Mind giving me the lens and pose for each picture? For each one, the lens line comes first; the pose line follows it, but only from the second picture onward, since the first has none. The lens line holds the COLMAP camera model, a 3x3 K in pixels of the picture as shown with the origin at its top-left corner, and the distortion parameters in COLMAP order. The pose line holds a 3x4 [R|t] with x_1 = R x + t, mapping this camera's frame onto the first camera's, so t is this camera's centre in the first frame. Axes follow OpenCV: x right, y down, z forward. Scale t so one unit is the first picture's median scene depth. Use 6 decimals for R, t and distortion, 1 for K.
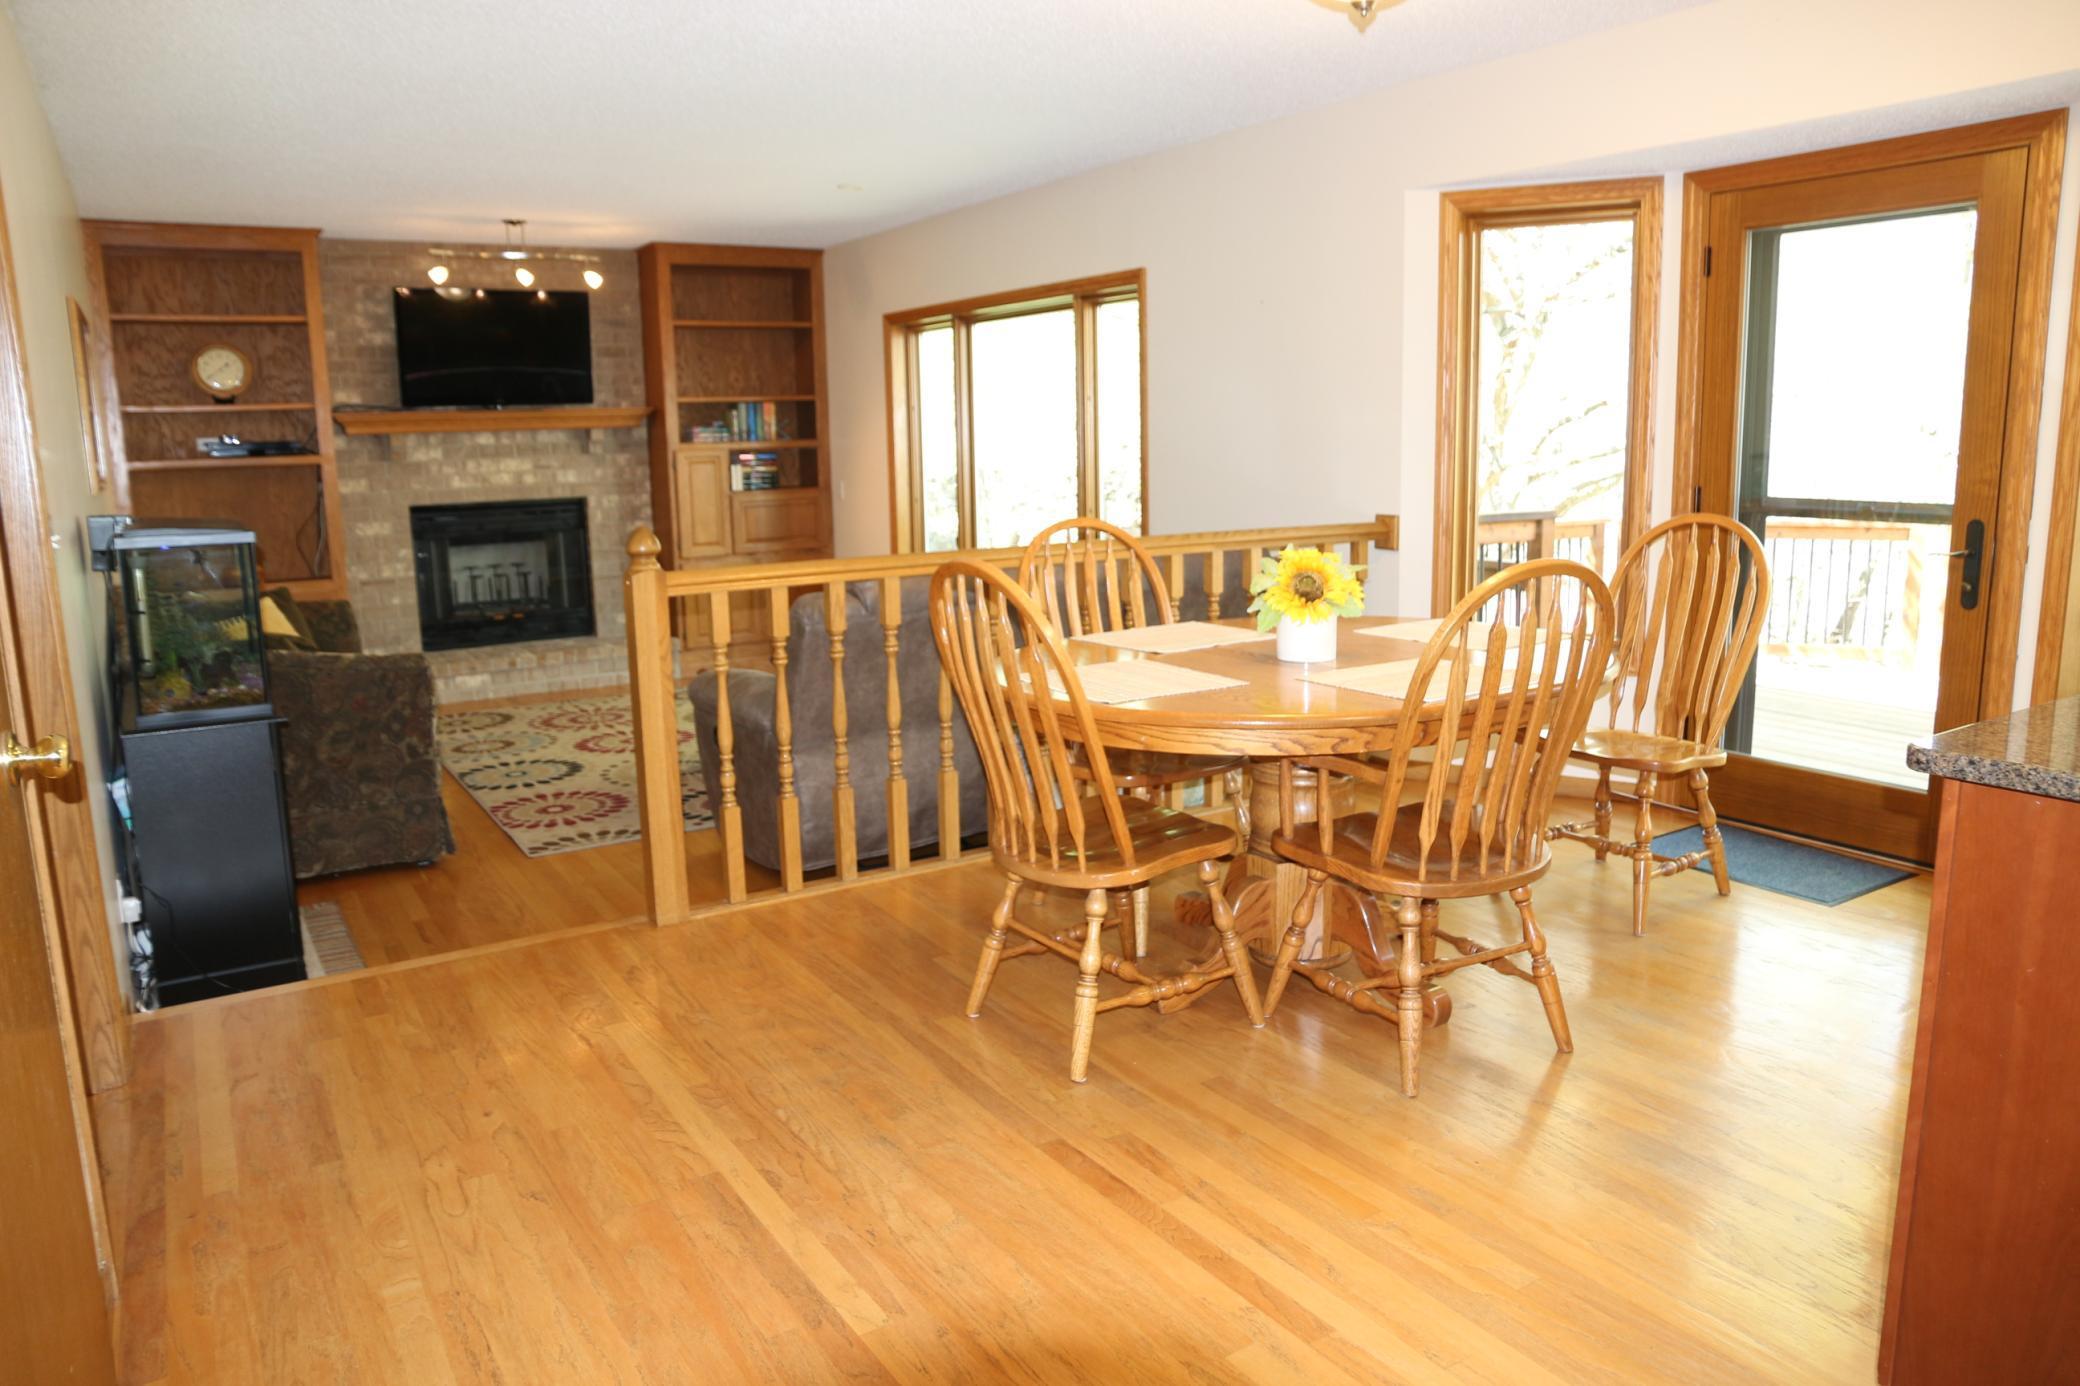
lens RADIAL K [[1395.9, 0, 1042.2], [0, 1395.9, 678.7], [0, 0, 1]] dist [-0.109403, 0.077123]
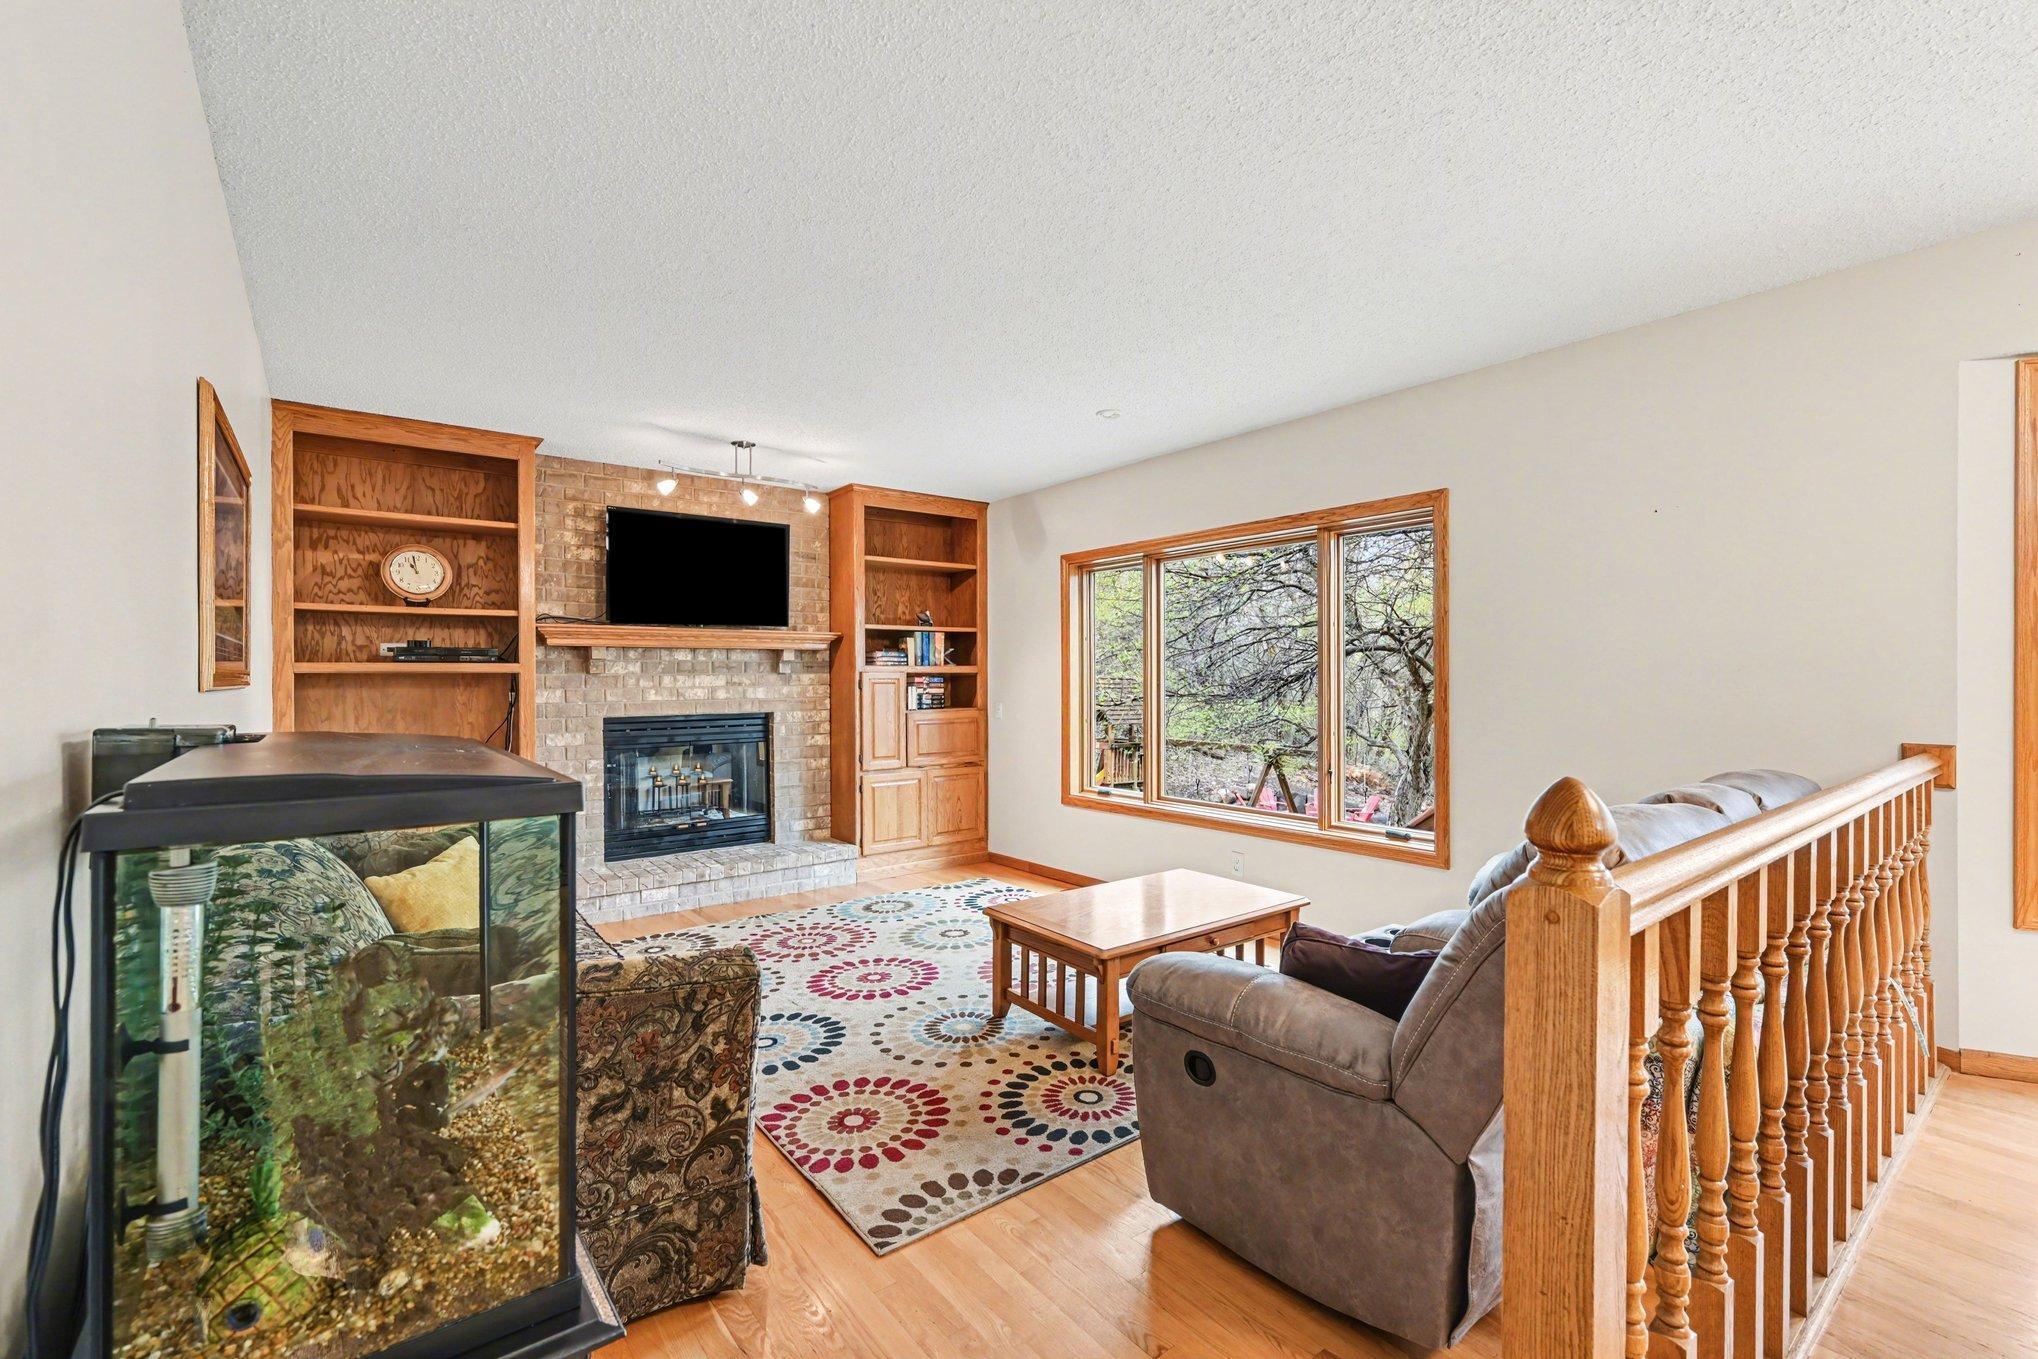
lens RADIAL K [[861.2, 0, 1013.2], [0, 861.2, 684.0], [0, 0, 1]] dist [0.001954, -0.000233]
pose [[0.995973, 0.014330, 0.088504, -0.217688], [0.000834, 0.985620, -0.168973, -0.042619], [-0.089653, 0.168366, 0.981639, 0.340479]]
